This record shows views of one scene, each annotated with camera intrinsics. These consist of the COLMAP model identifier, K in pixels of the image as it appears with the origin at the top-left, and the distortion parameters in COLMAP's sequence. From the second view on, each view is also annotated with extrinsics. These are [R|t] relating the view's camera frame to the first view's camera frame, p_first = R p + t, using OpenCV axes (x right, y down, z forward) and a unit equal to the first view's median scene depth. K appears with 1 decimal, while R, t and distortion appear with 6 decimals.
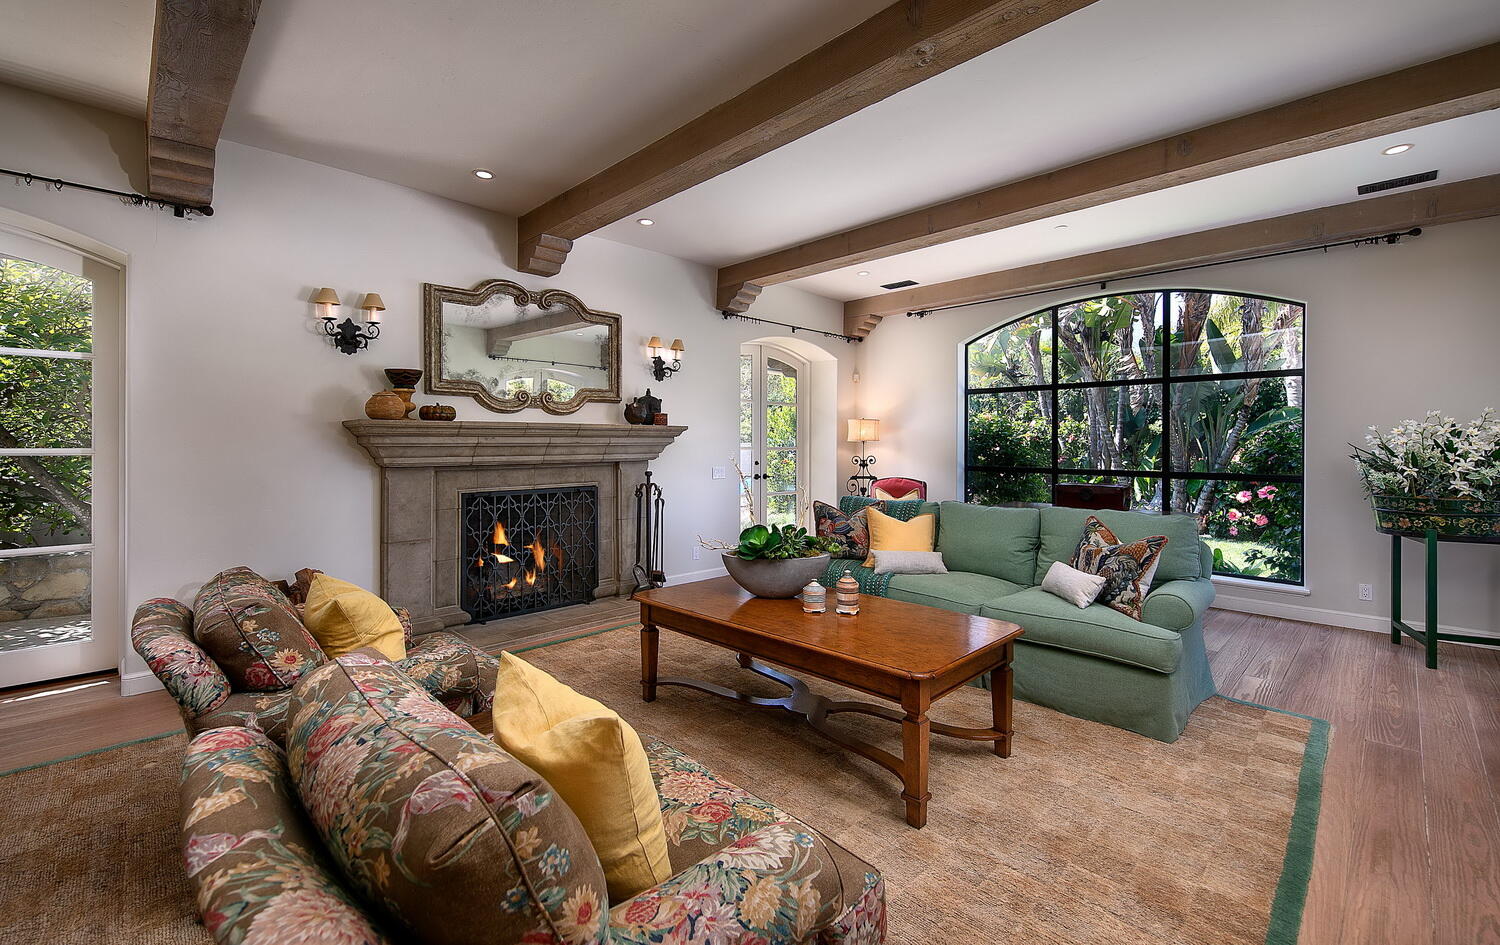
lens RADIAL K [[645.3, 0, 749.1], [0, 645.3, 443.8], [0, 0, 1]] dist [-0.000328, -0.000020]
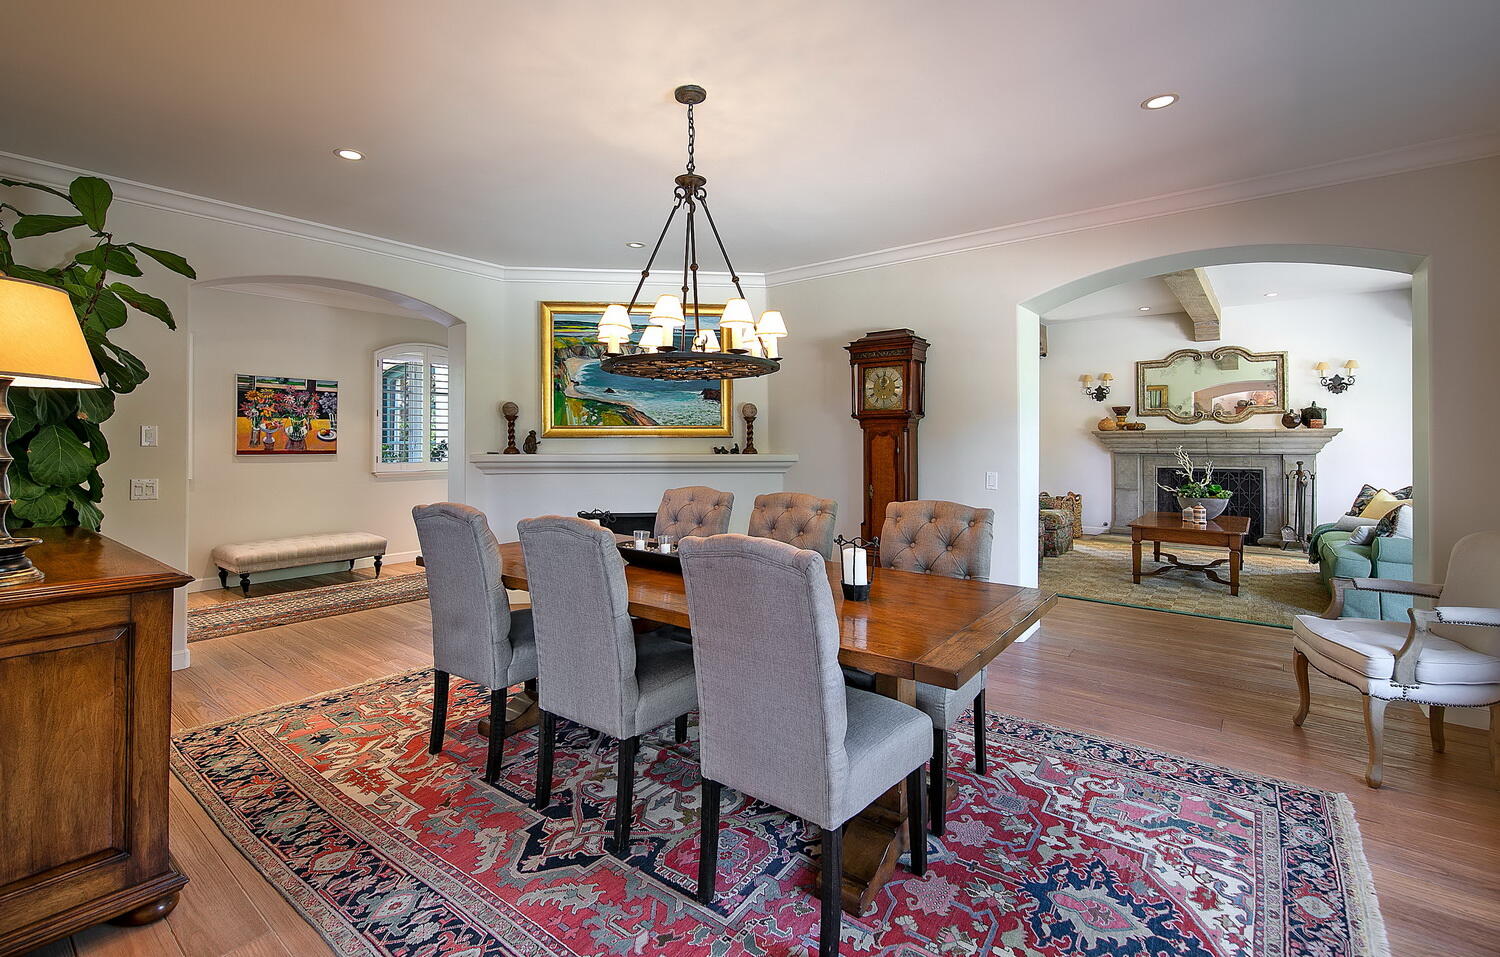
lens RADIAL K [[675.6, 0, 749.4], [0, 675.6, 431.3], [0, 0, 1]] dist [0.000108, -0.000001]
pose [[0.136406, -0.015624, -0.990530, 1.397088], [-0.001179, 0.999872, -0.015934, 0.002176], [0.990652, 0.003341, 0.136370, -0.472433]]
